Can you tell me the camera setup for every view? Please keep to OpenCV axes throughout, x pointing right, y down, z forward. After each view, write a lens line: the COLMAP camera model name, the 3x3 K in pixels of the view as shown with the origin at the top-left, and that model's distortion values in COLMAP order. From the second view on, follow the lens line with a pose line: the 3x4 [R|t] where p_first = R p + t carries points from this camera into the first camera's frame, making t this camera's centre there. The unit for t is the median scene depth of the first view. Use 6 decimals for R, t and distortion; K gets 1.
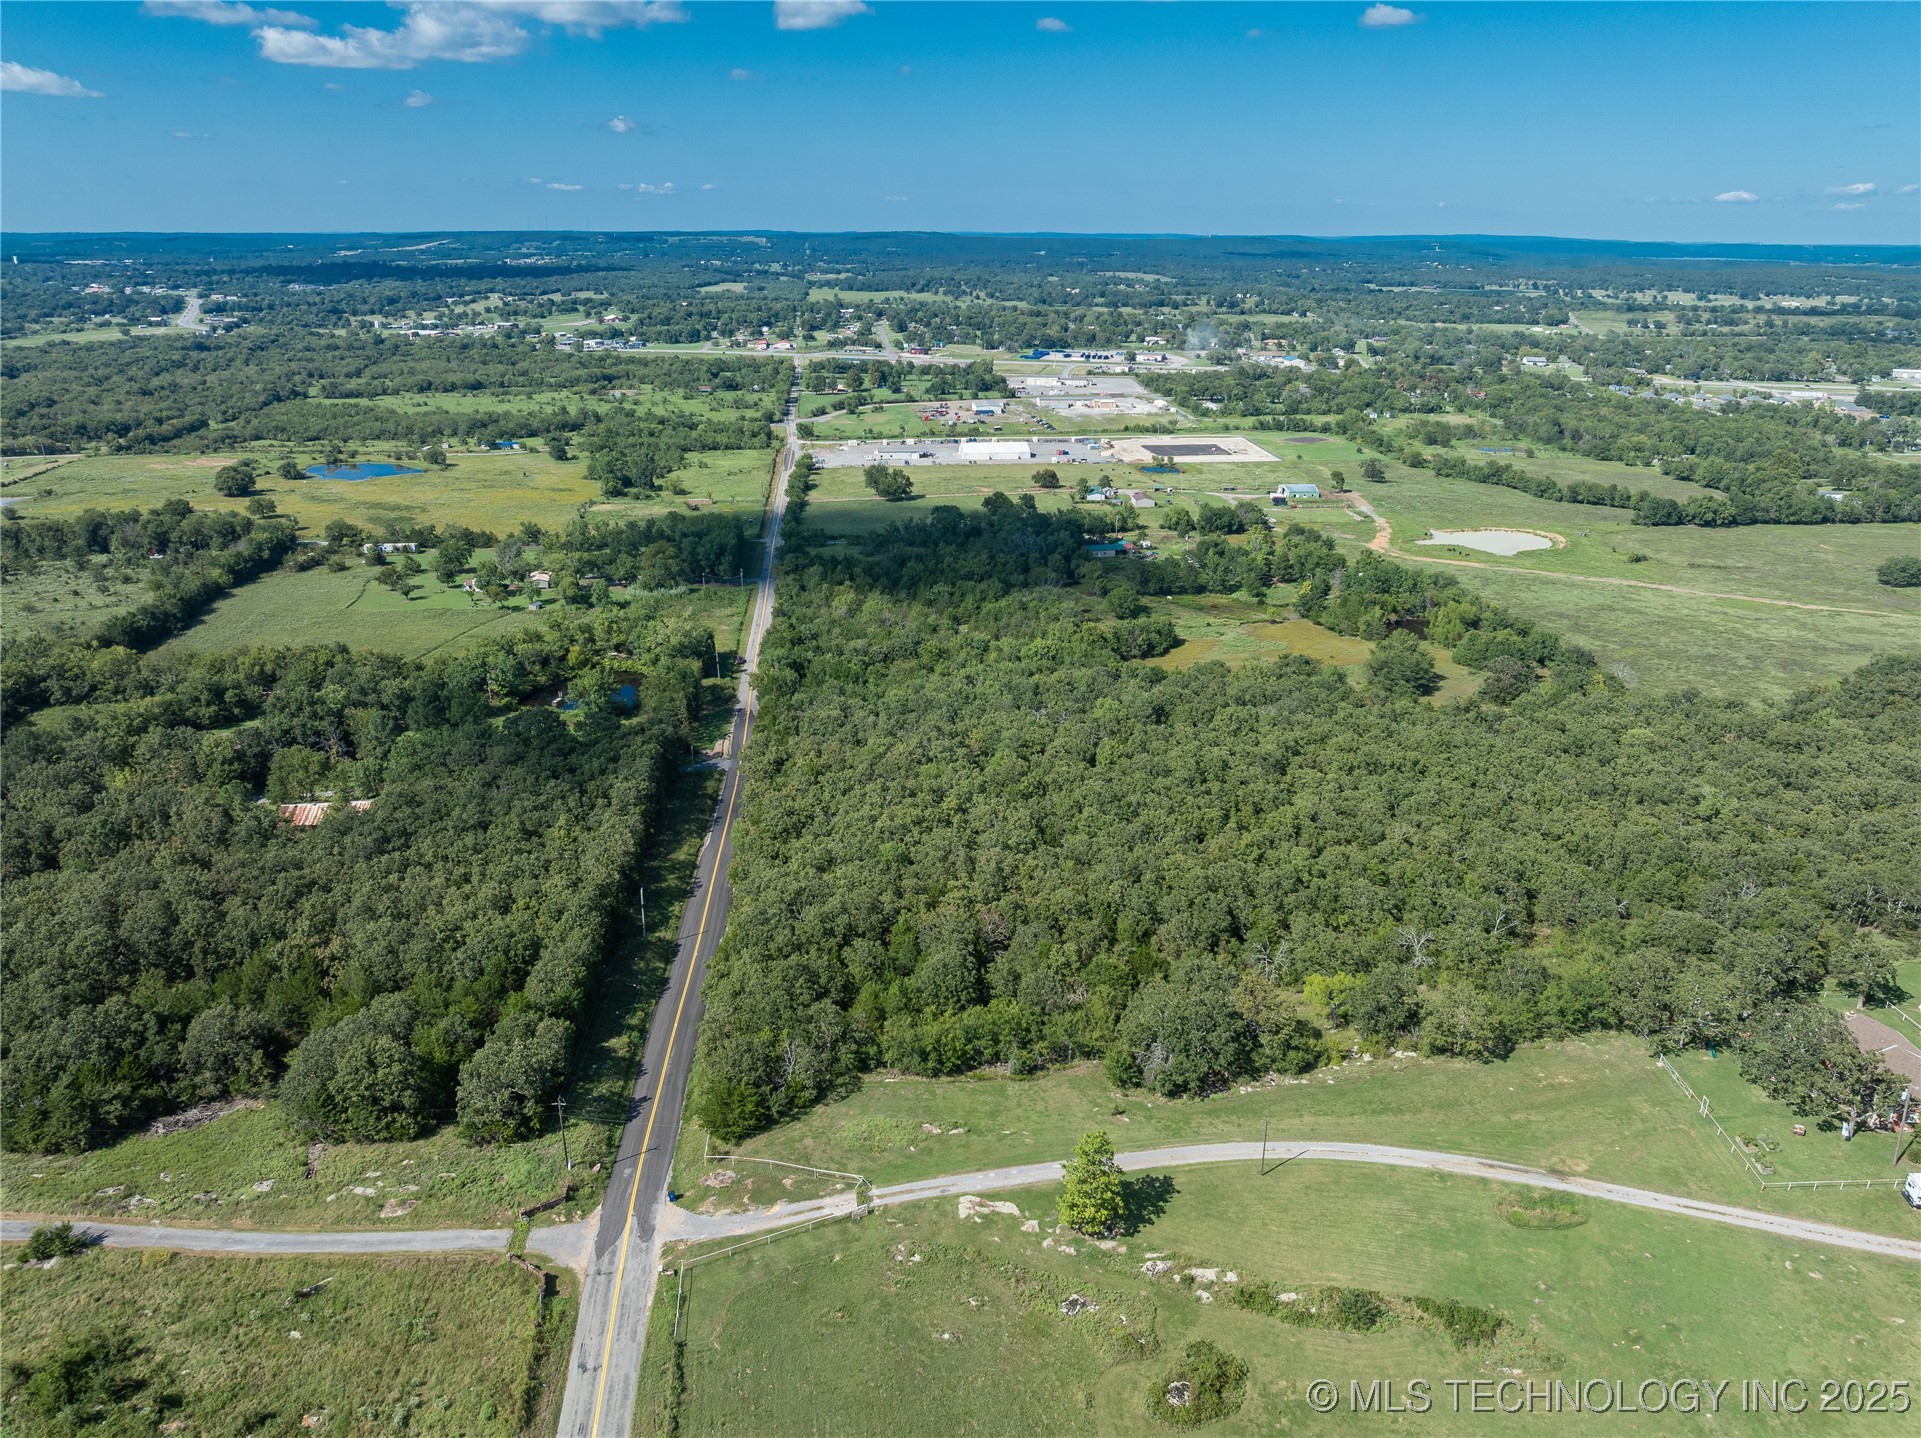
lens RADIAL K [[1355.5, 0, 964.8], [0, 1355.5, 680.8], [0, 0, 1]] dist [-0.057316, 0.027337]
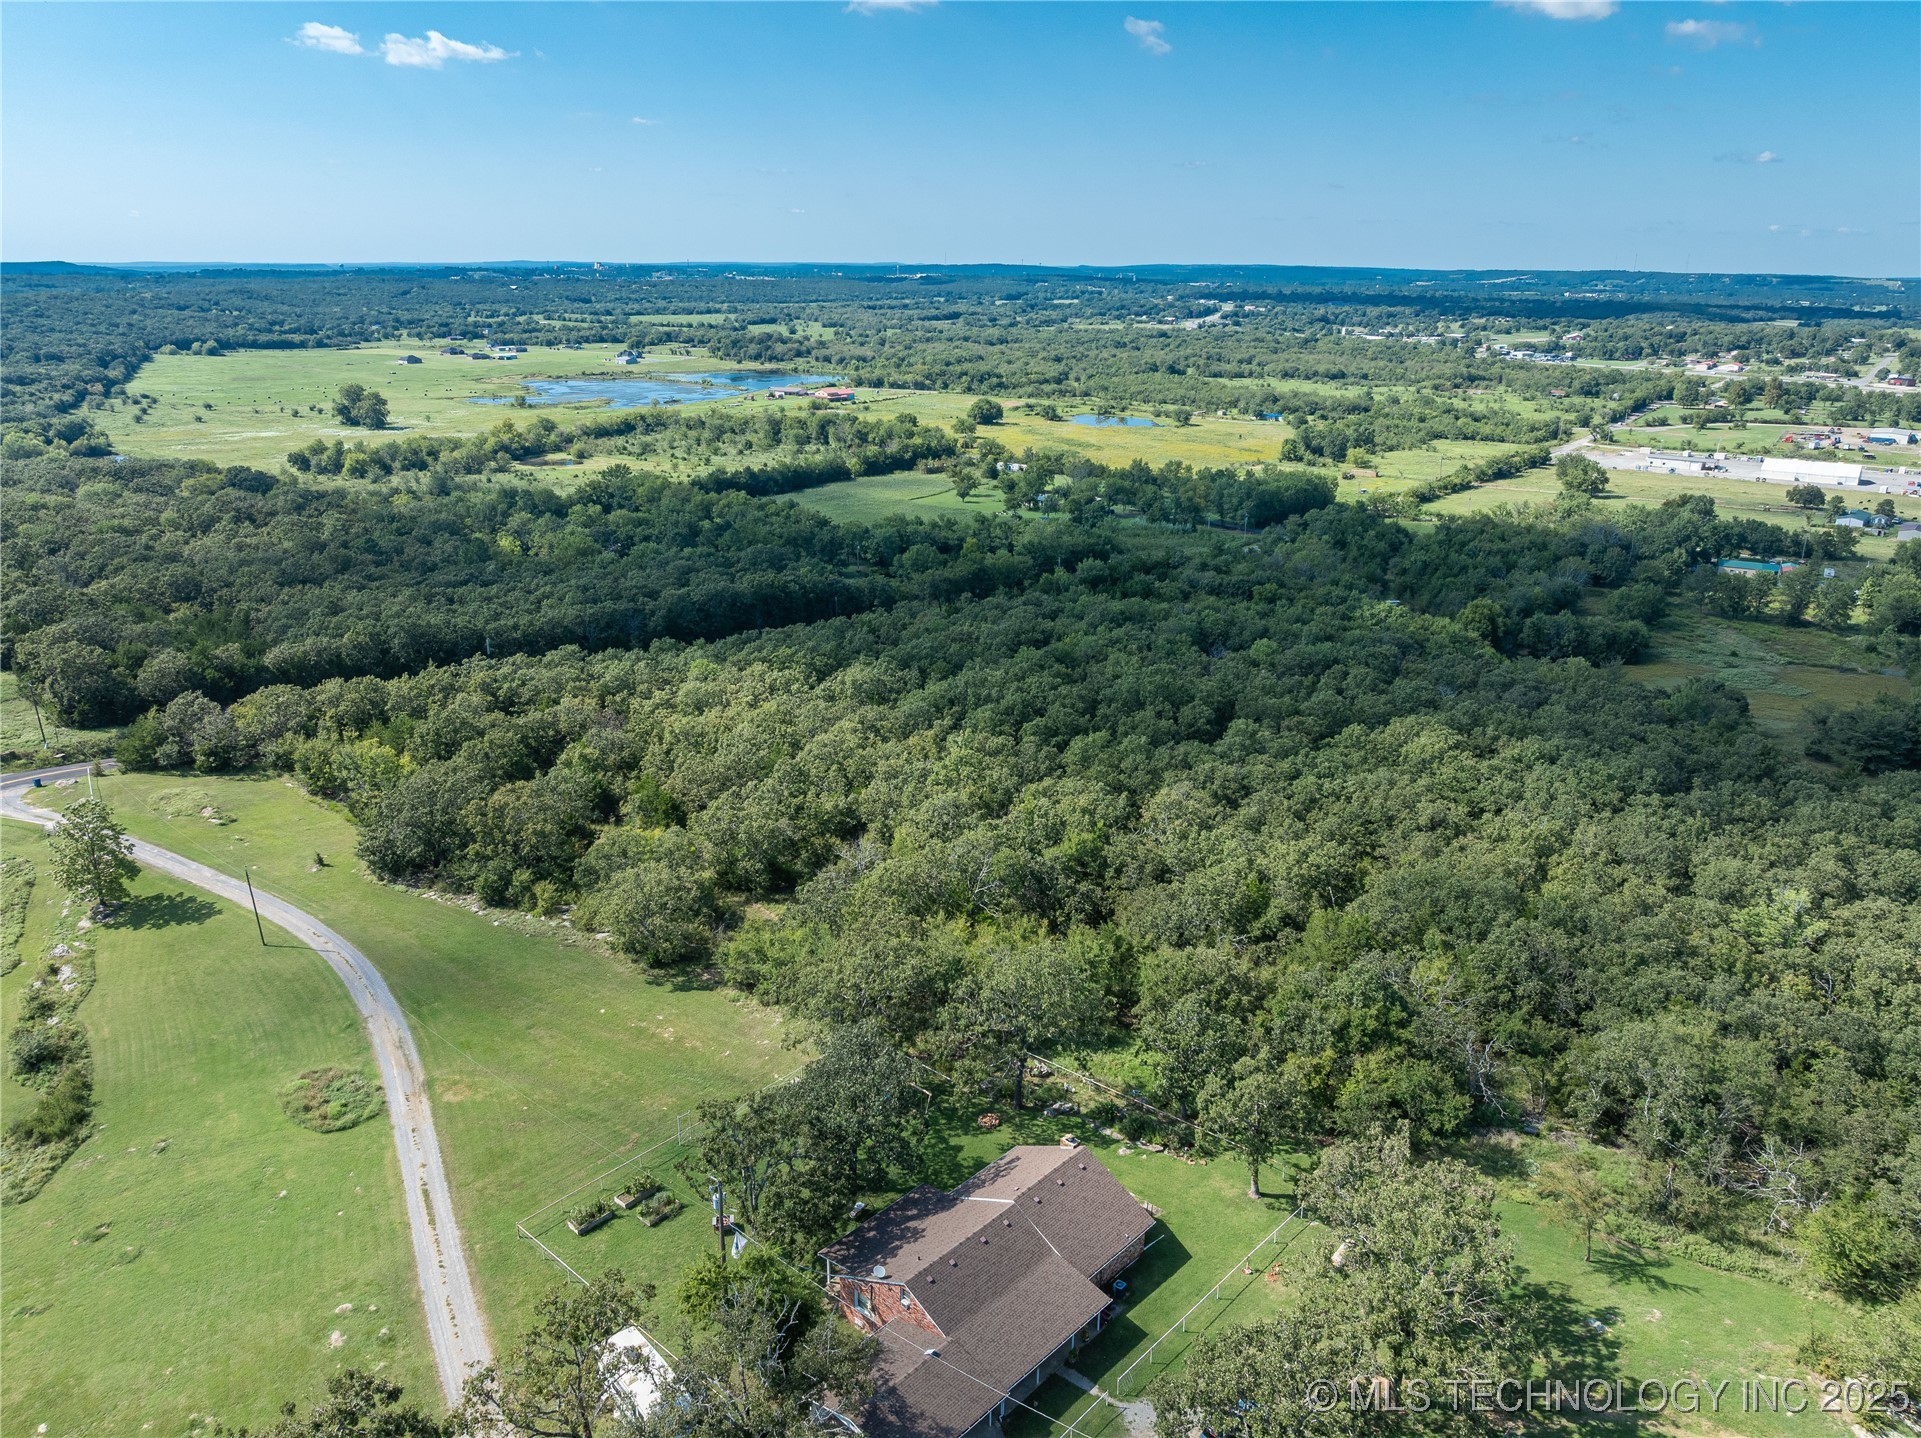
lens RADIAL K [[1355.5, 0, 962.9], [0, 1355.5, 714.6], [0, 0, 1]] dist [-0.057316, 0.027337]
pose [[0.730885, 0.214684, -0.647856, 0.227396], [-0.217794, 0.972975, 0.076714, 0.015732], [0.646817, 0.085030, 0.757890, 0.139891]]
